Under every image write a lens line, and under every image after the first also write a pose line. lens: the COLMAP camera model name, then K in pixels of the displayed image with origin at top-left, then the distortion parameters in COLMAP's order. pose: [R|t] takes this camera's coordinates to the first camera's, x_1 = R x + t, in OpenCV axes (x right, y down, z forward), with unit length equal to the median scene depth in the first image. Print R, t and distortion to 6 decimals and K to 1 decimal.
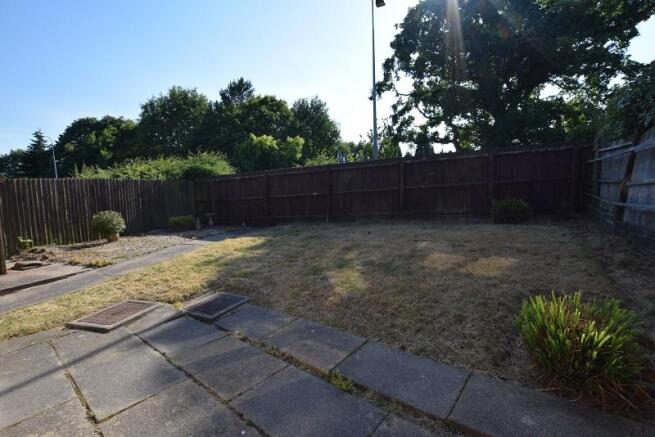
lens RADIAL K [[292.9, 0, 326.2], [0, 292.9, 219.3], [0, 0, 1]] dist [-0.040607, 0.009149]
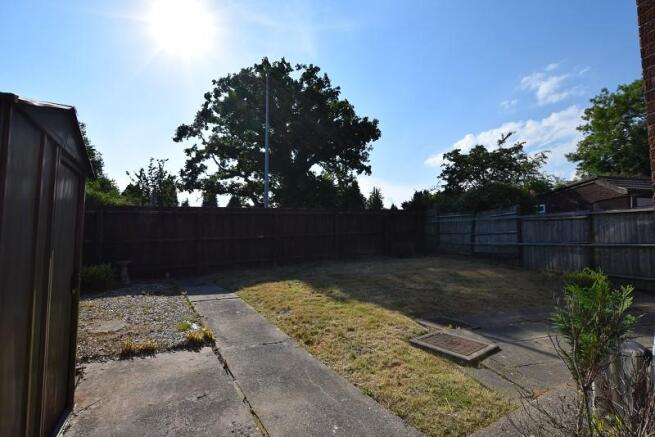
lens RADIAL K [[292.9, 0, 326.2], [0, 292.9, 219.3], [0, 0, 1]] dist [-0.040607, 0.009149]
pose [[0.650453, 0.074169, 0.755917, -0.227451], [0.059256, 0.987232, -0.147855, 0.003874], [-0.757232, 0.140965, 0.637753, 0.081728]]
